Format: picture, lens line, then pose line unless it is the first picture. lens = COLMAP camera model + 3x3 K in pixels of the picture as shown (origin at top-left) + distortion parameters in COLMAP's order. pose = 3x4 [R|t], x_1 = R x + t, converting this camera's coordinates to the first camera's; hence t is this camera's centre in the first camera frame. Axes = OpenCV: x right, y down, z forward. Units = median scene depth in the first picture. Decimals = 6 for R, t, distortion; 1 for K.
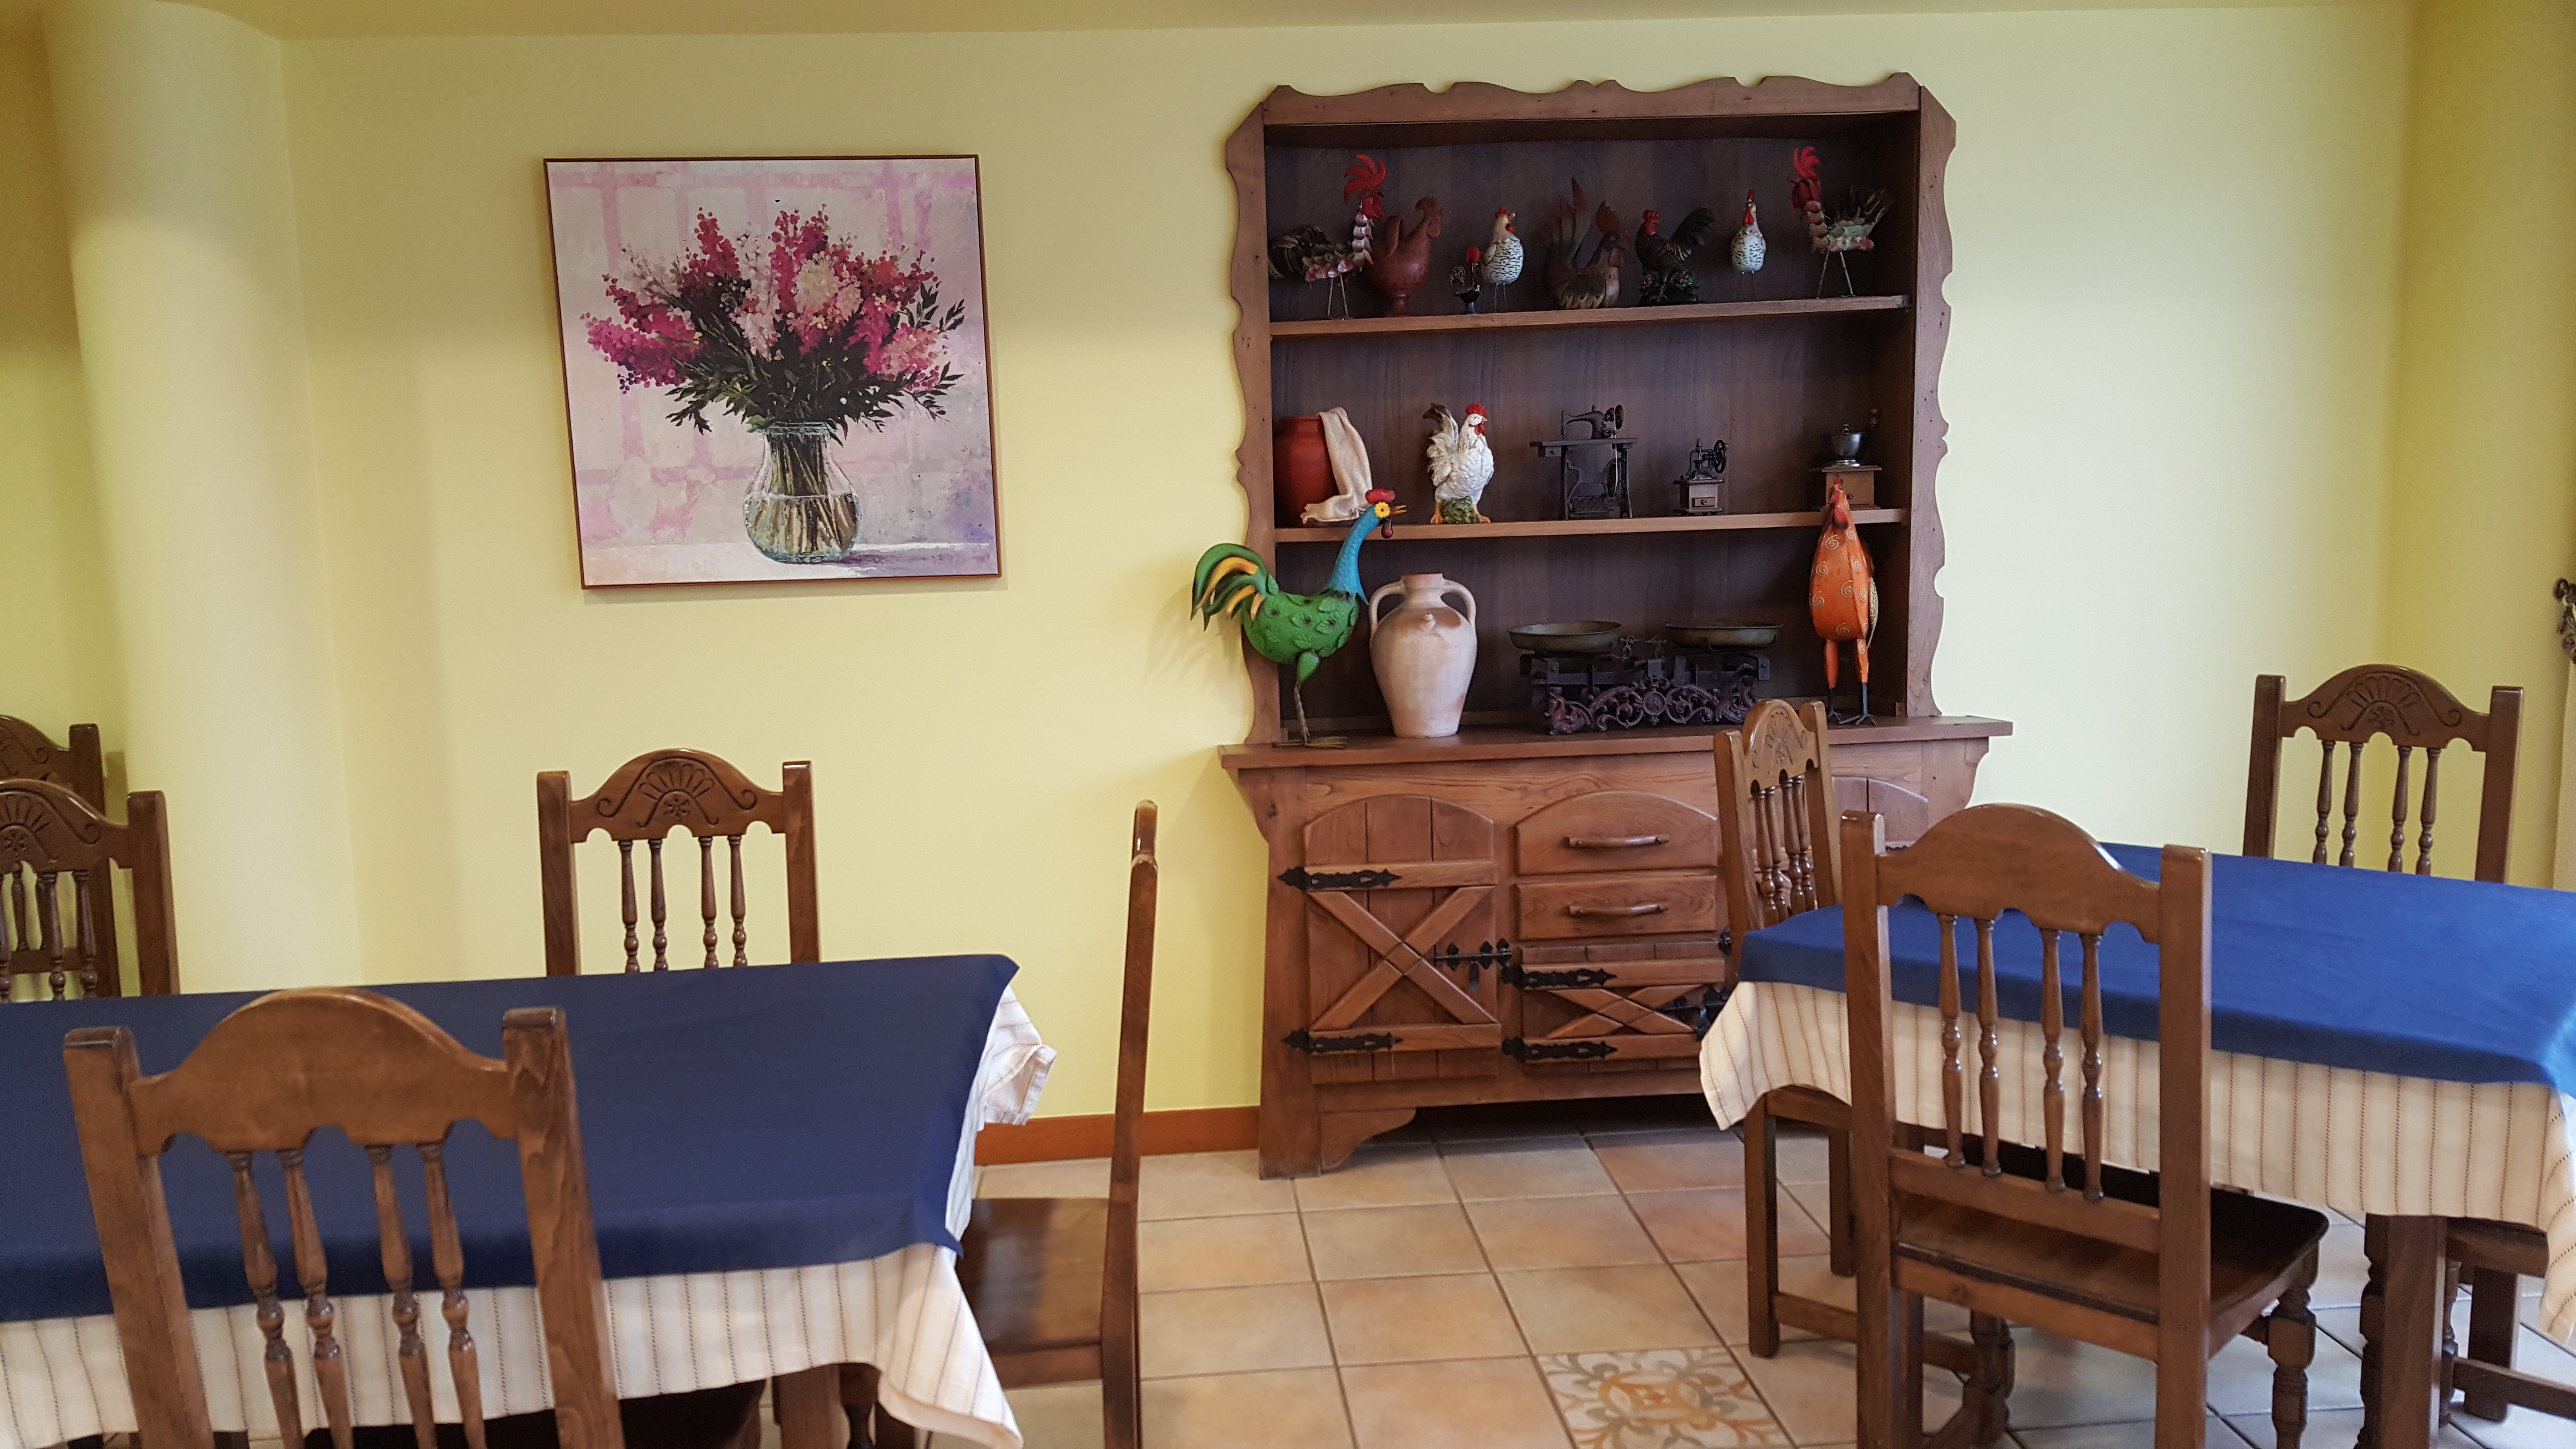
lens RADIAL K [[1922.8, 0, 1285.6], [0, 1922.8, 768.8], [0, 0, 1]] dist [0.075827, -0.128033]
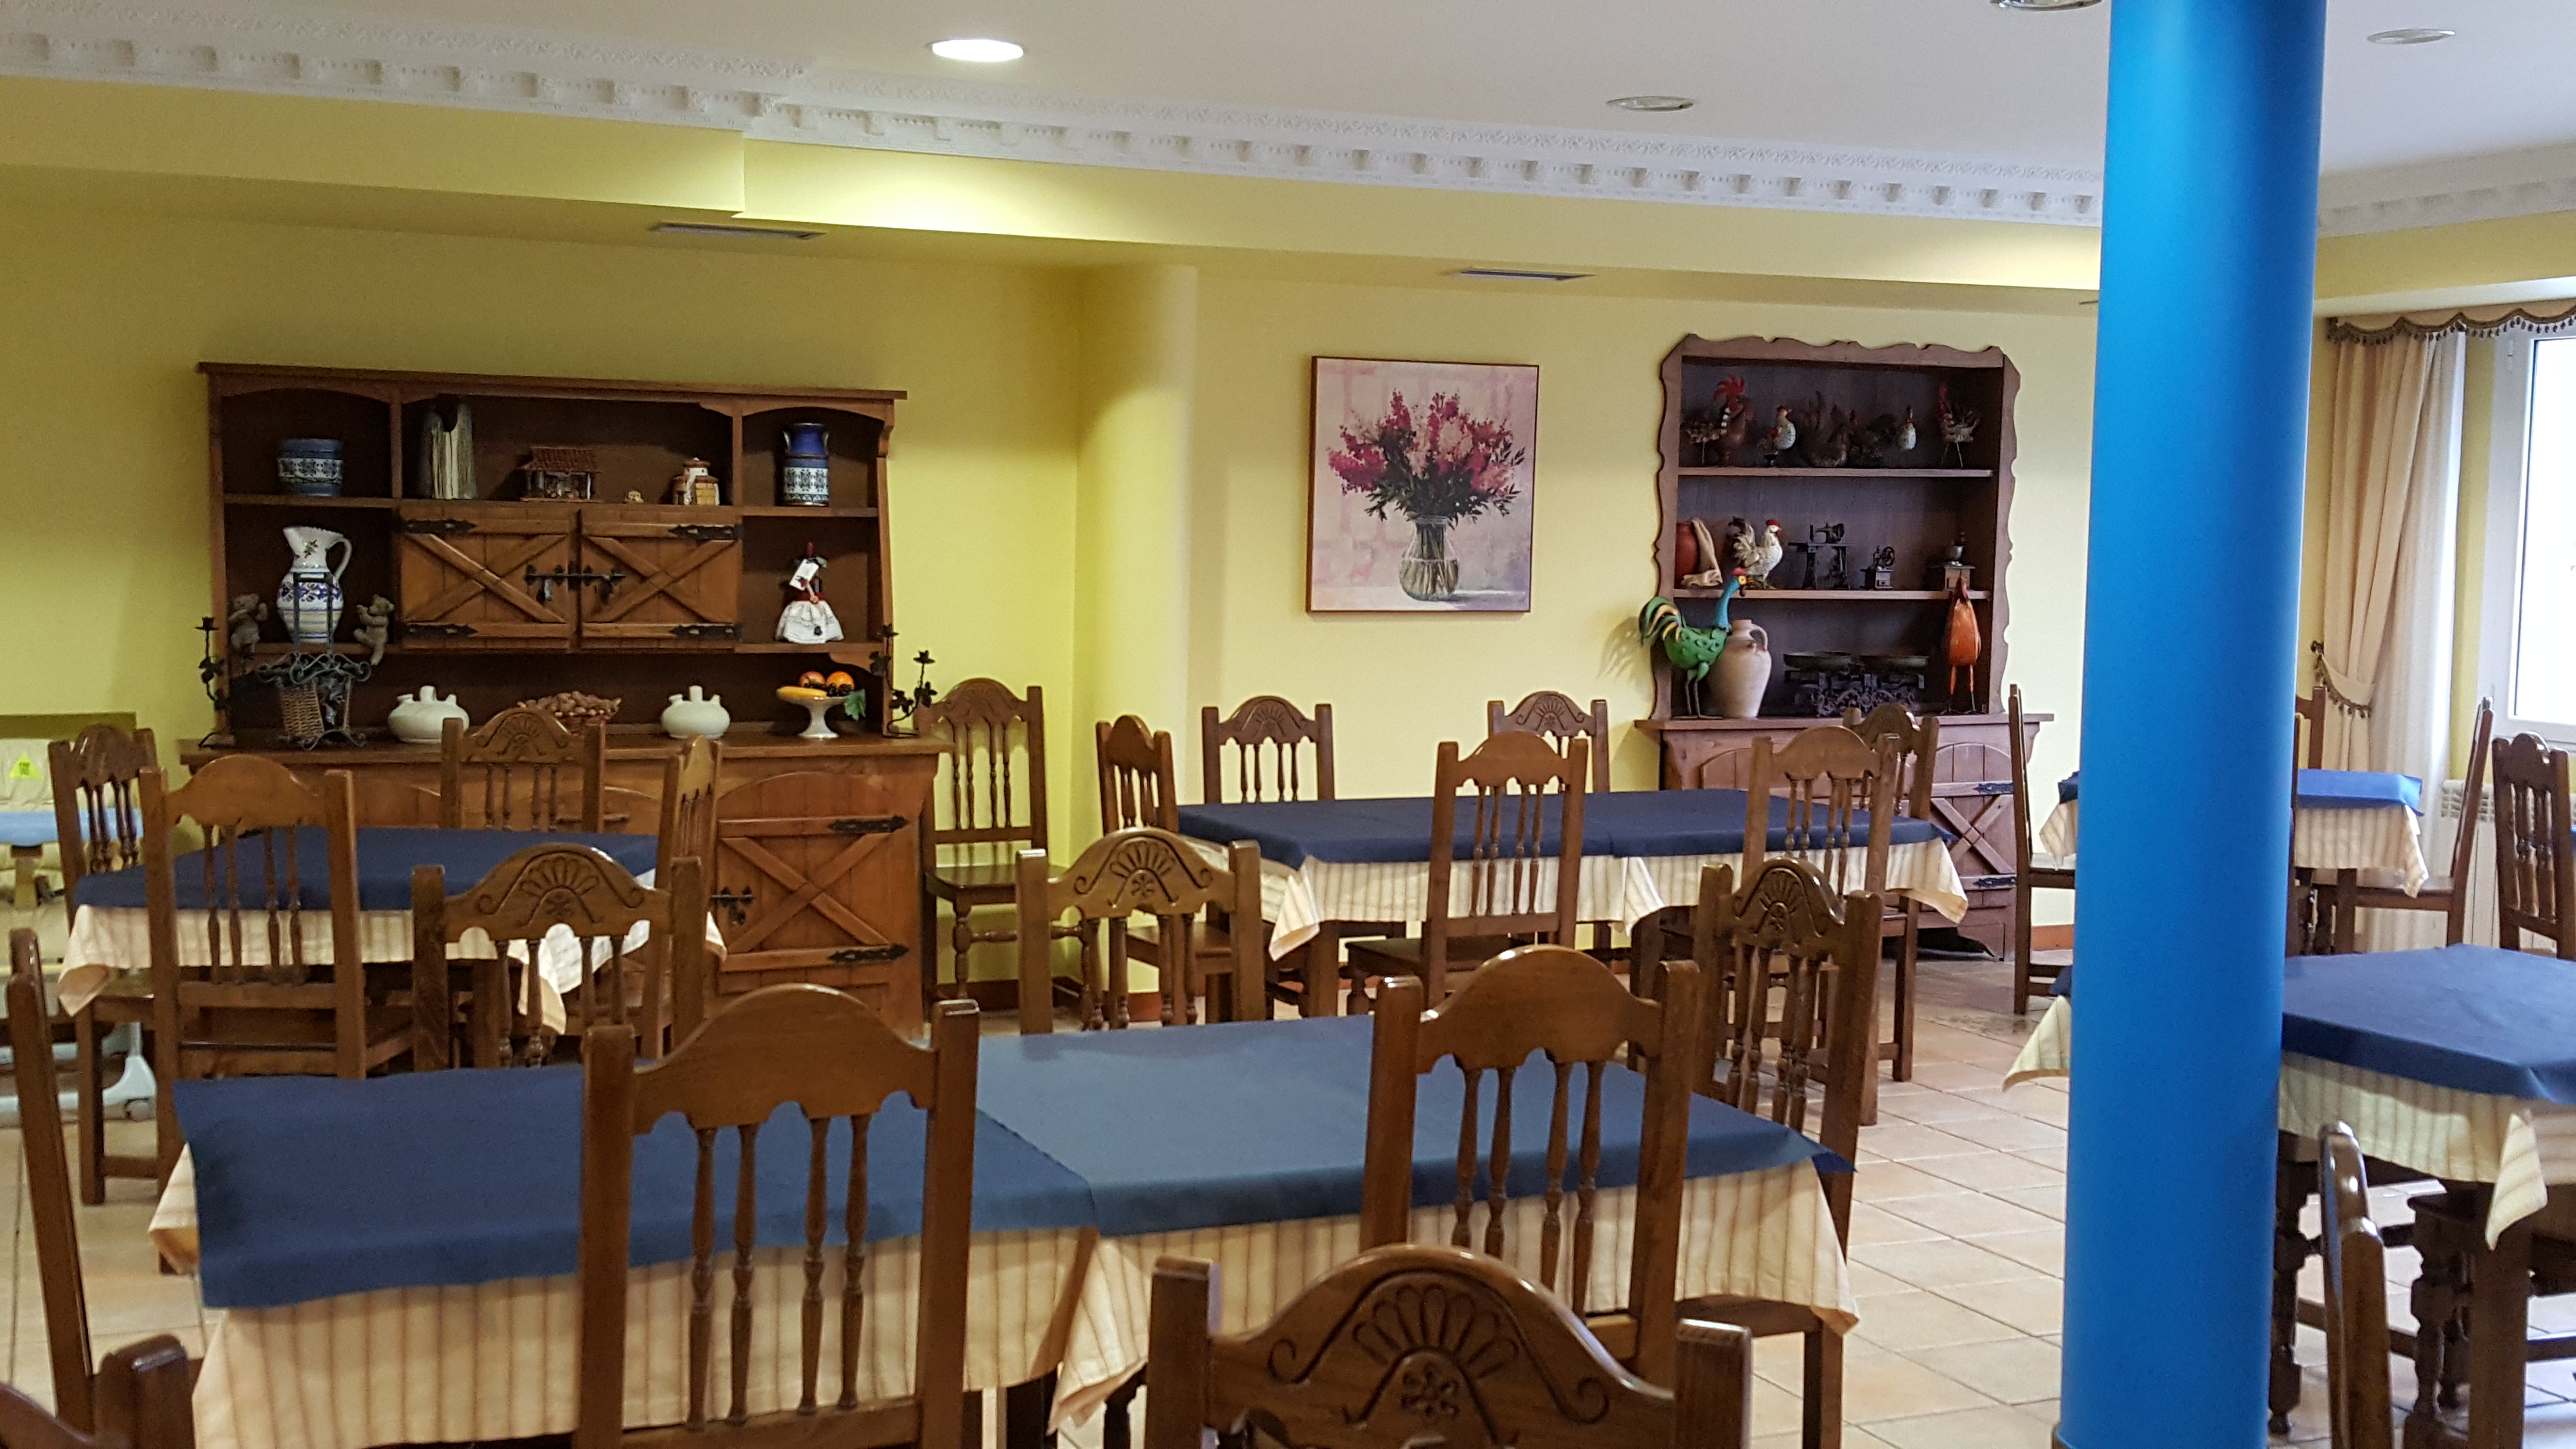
lens RADIAL K [[2605.6, 0, 1283.0], [0, 2605.6, 782.9], [0, 0, 1]] dist [-0.007391, -0.001758]
pose [[0.953075, 0.011466, 0.302517, -1.037616], [0.006754, 0.998228, -0.059112, 0.178792], [-0.302659, 0.058382, 0.951309, -1.062782]]
